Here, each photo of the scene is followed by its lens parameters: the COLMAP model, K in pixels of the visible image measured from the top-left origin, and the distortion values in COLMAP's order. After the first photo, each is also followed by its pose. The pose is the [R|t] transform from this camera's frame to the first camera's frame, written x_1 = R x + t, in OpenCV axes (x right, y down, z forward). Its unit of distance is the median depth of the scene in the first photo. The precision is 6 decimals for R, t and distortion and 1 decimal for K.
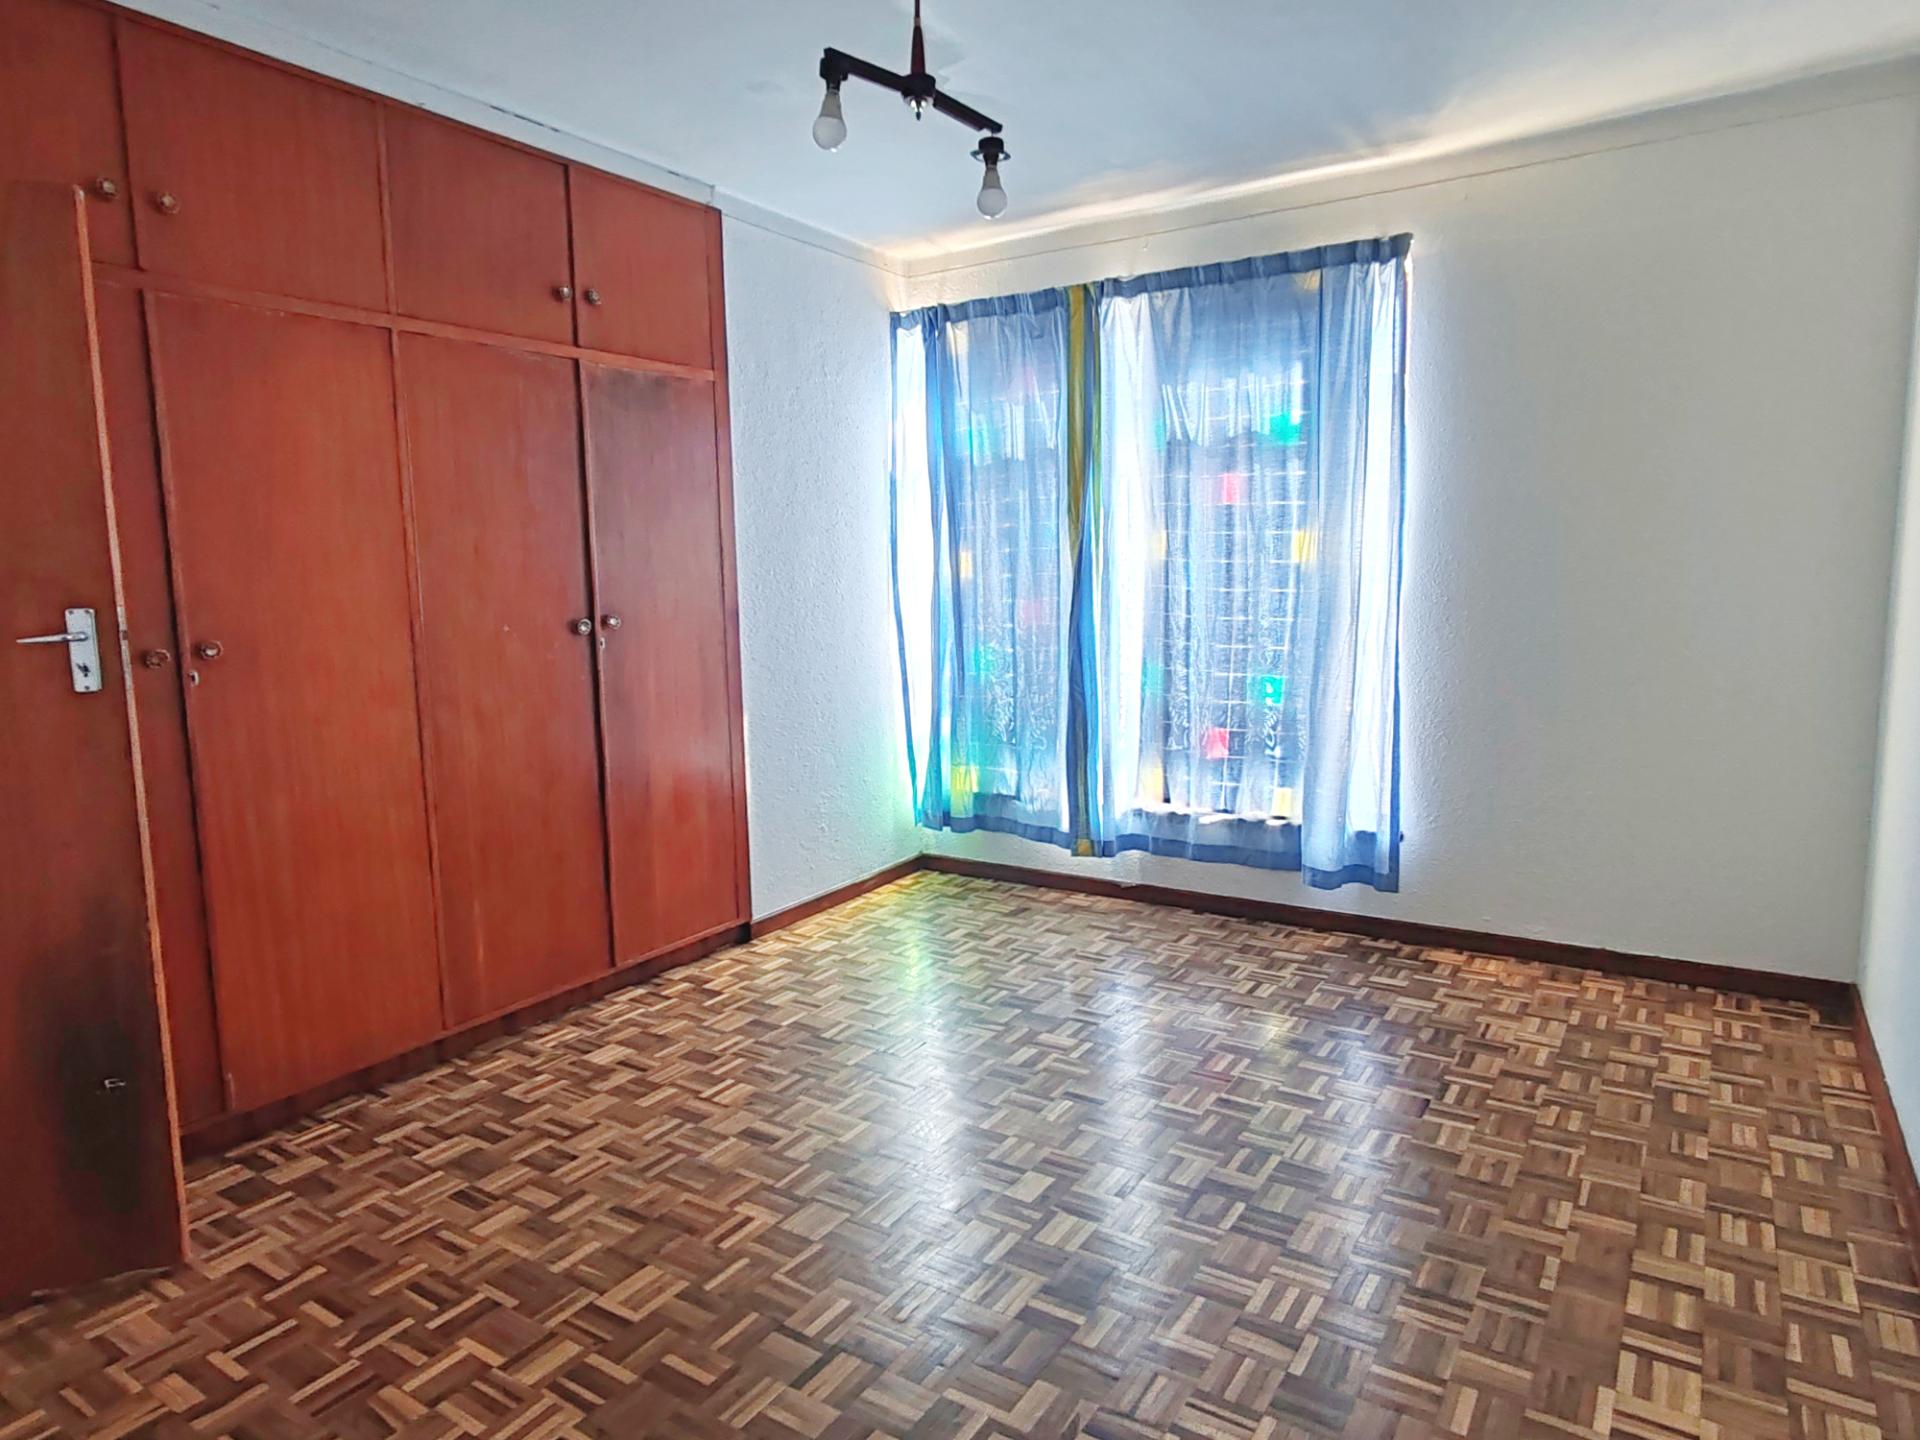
lens RADIAL K [[1164.1, 0, 960.4], [0, 1164.1, 718.8], [0, 0, 1]] dist [-0.008476, 0.002896]
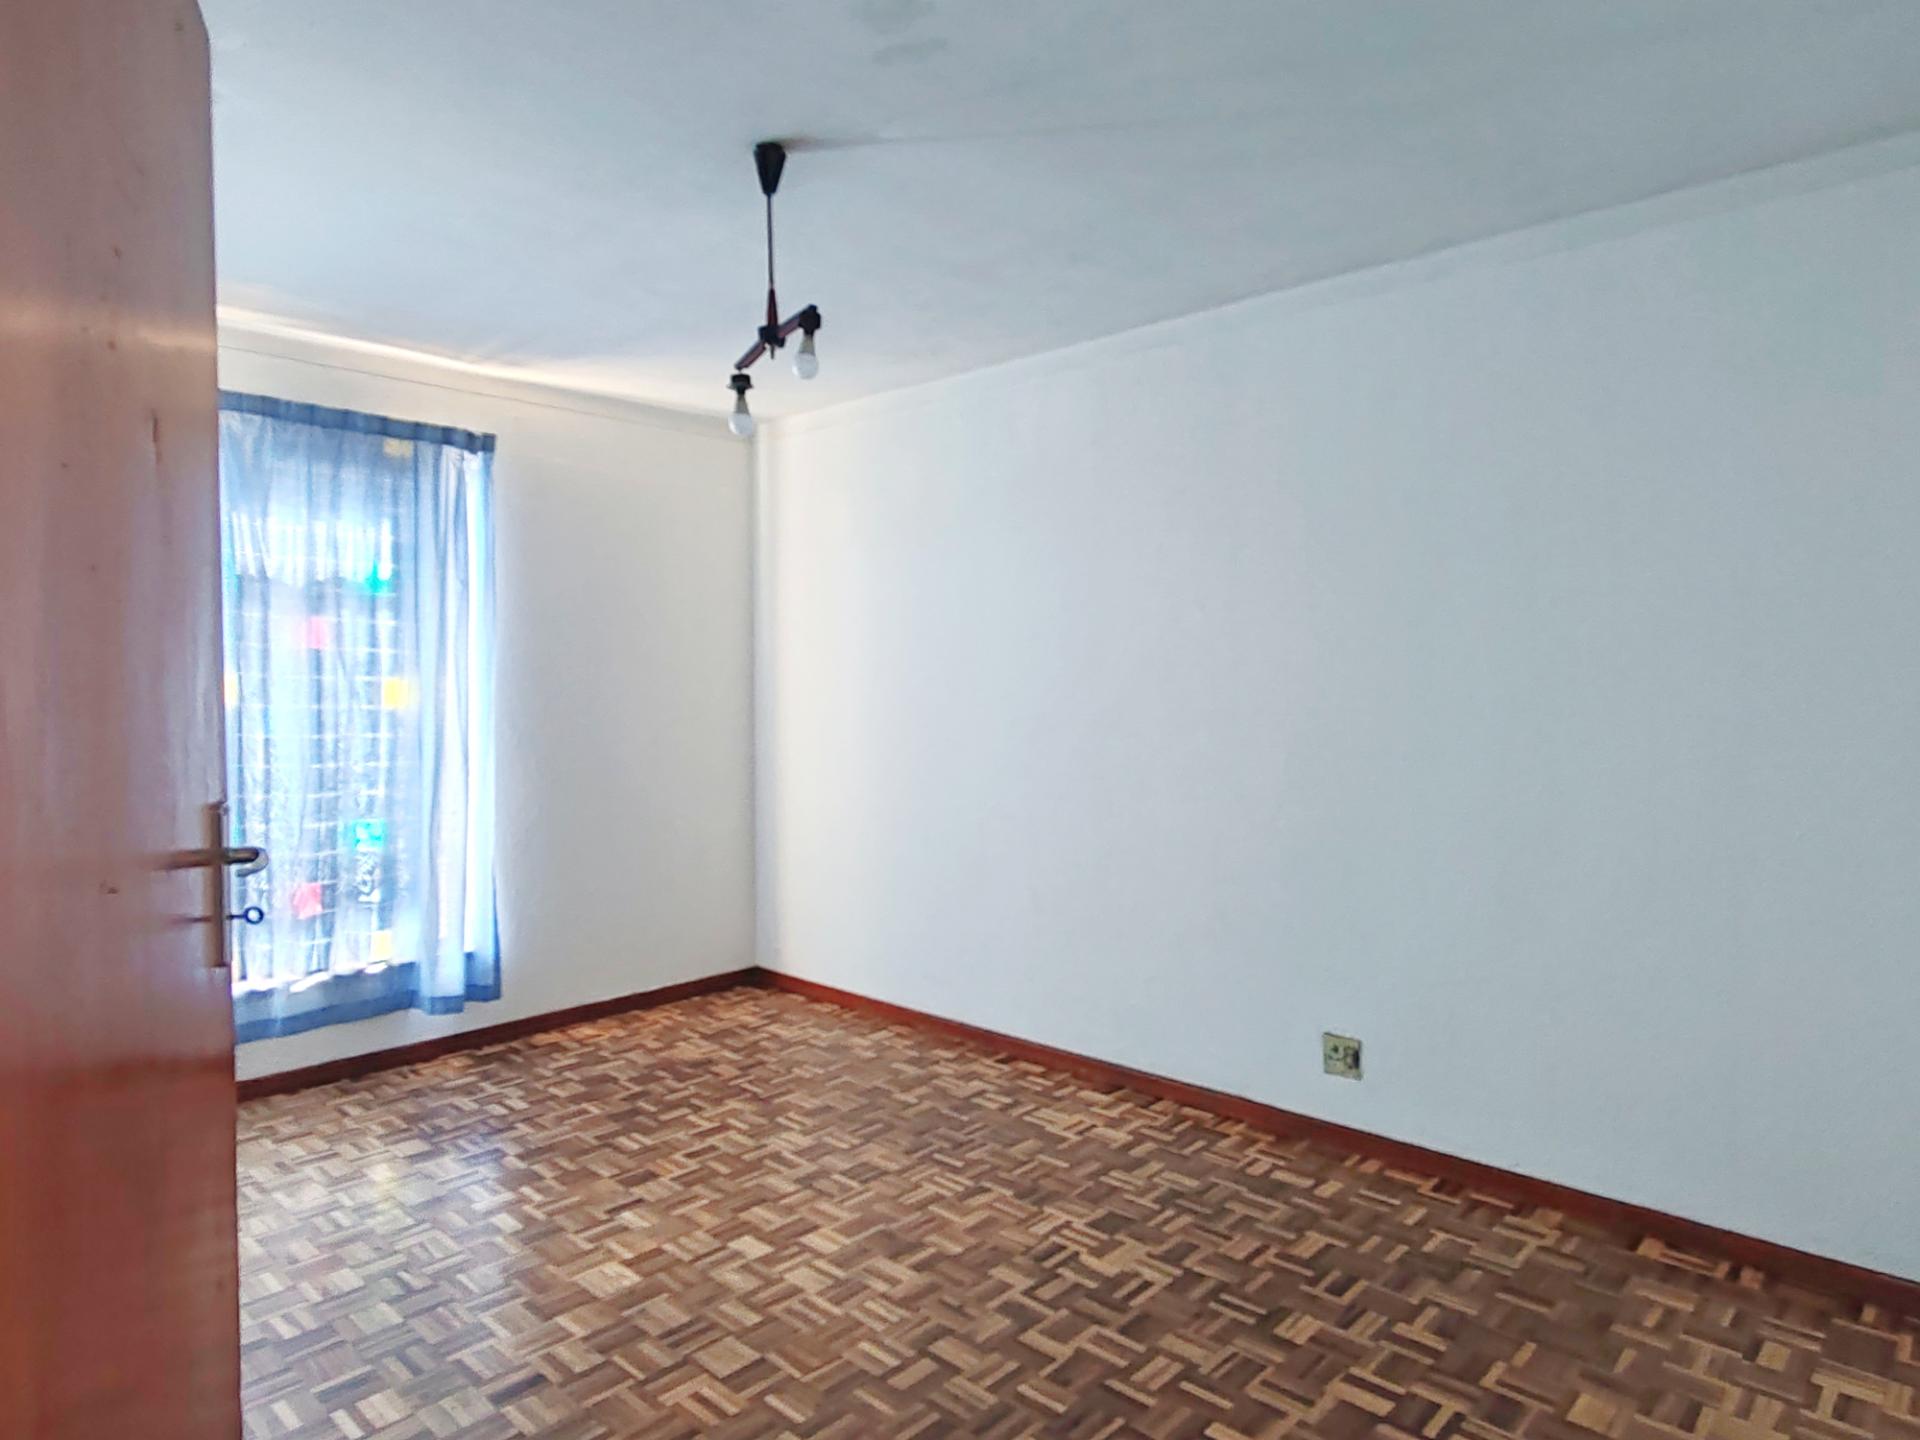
lens RADIAL K [[1164.1, 0, 959.8], [0, 1164.1, 716.7], [0, 0, 1]] dist [-0.008476, 0.002896]
pose [[0.169994, -0.009046, 0.985404, -0.646580], [0.128332, 0.991646, -0.013035, -0.048665], [-0.977053, 0.128675, 0.169735, 0.333057]]
